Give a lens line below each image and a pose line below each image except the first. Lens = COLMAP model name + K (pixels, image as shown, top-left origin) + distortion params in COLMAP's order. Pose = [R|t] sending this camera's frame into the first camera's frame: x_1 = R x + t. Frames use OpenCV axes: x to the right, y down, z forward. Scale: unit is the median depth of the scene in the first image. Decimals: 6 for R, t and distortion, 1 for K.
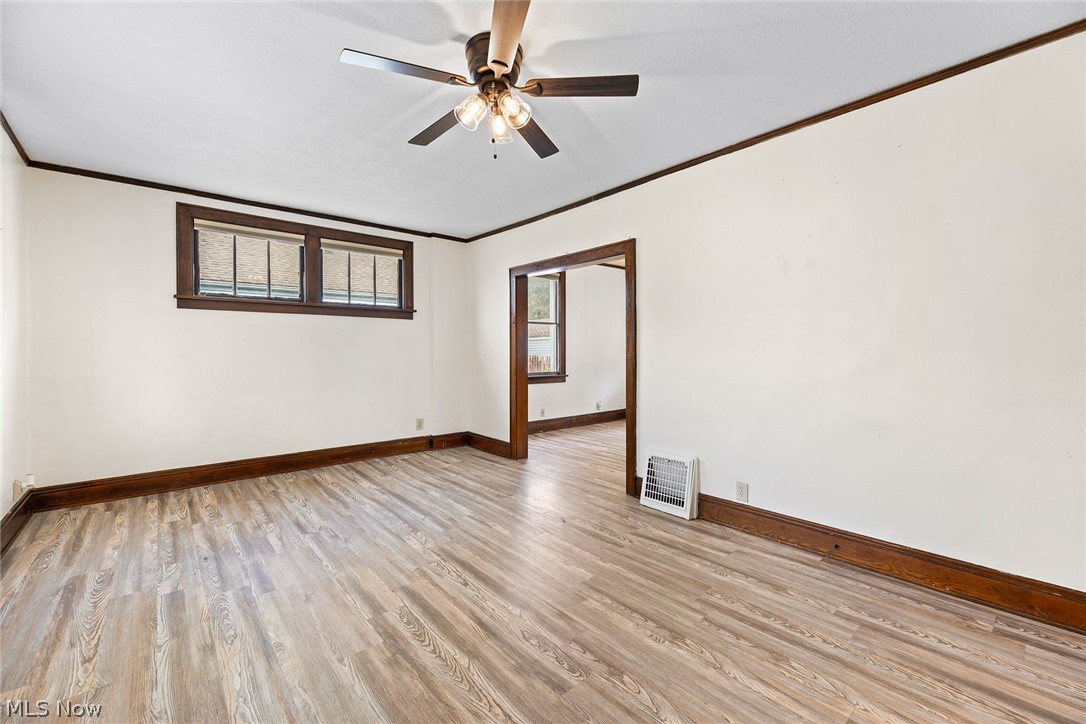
lens RADIAL K [[449.8, 0, 544.0], [0, 449.8, 352.1], [0, 0, 1]] dist [-0.000861, -0.000068]
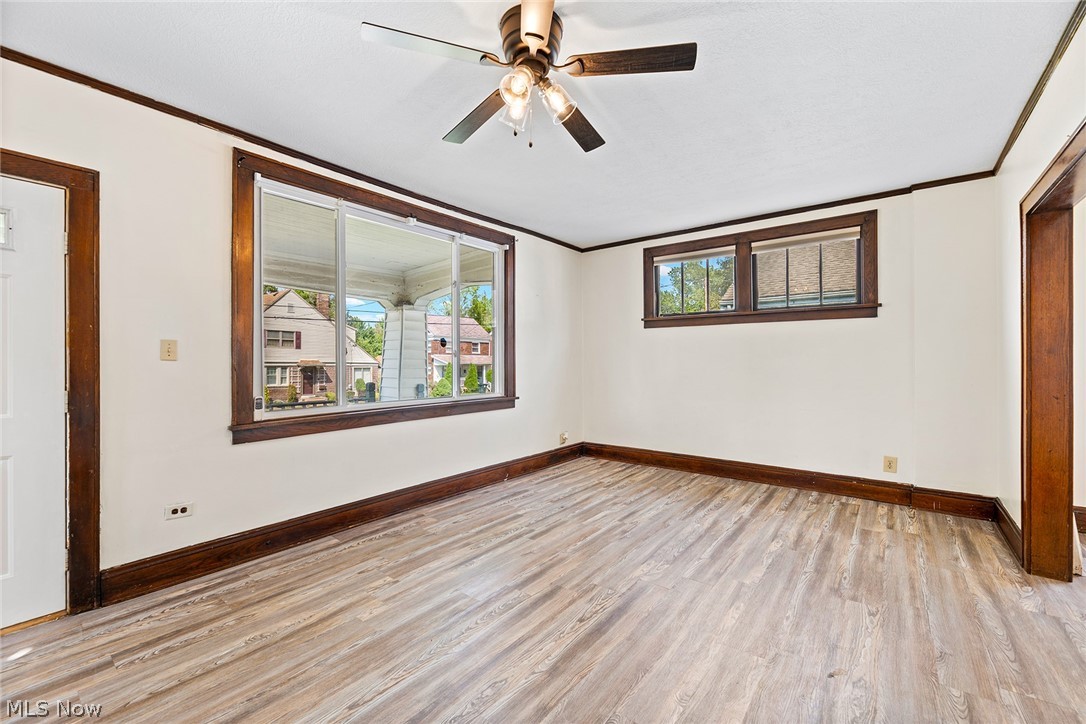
lens RADIAL K [[442.5, 0, 545.4], [0, 442.5, 365.5], [0, 0, 1]] dist [-0.001417, -0.000376]
pose [[0.193382, 0.011270, -0.981059, 0.531123], [-0.000932, 0.999936, 0.011303, -0.003820], [0.981123, -0.001272, 0.193380, 0.595026]]
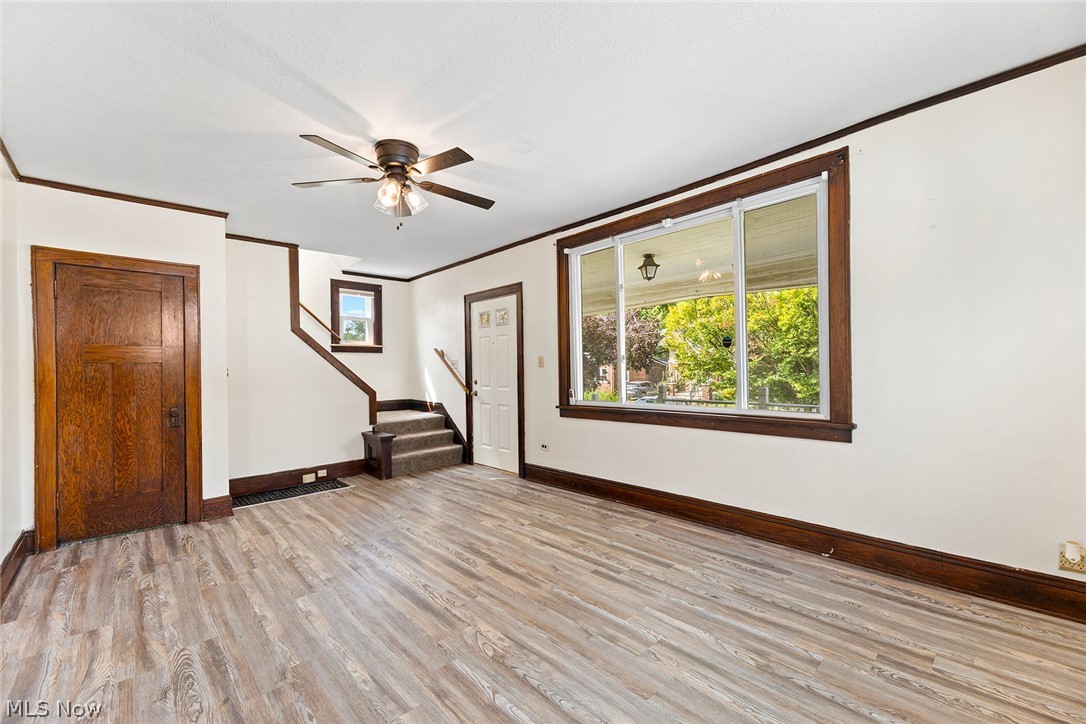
lens RADIAL K [[445.2, 0, 549.1], [0, 445.2, 372.7], [0, 0, 1]] dist [-0.001387, -0.000051]
pose [[-0.998472, 0.023589, -0.049977, -0.339720], [0.022738, 0.999588, 0.017536, -0.011387], [0.050370, 0.016372, -0.998596, 1.638524]]
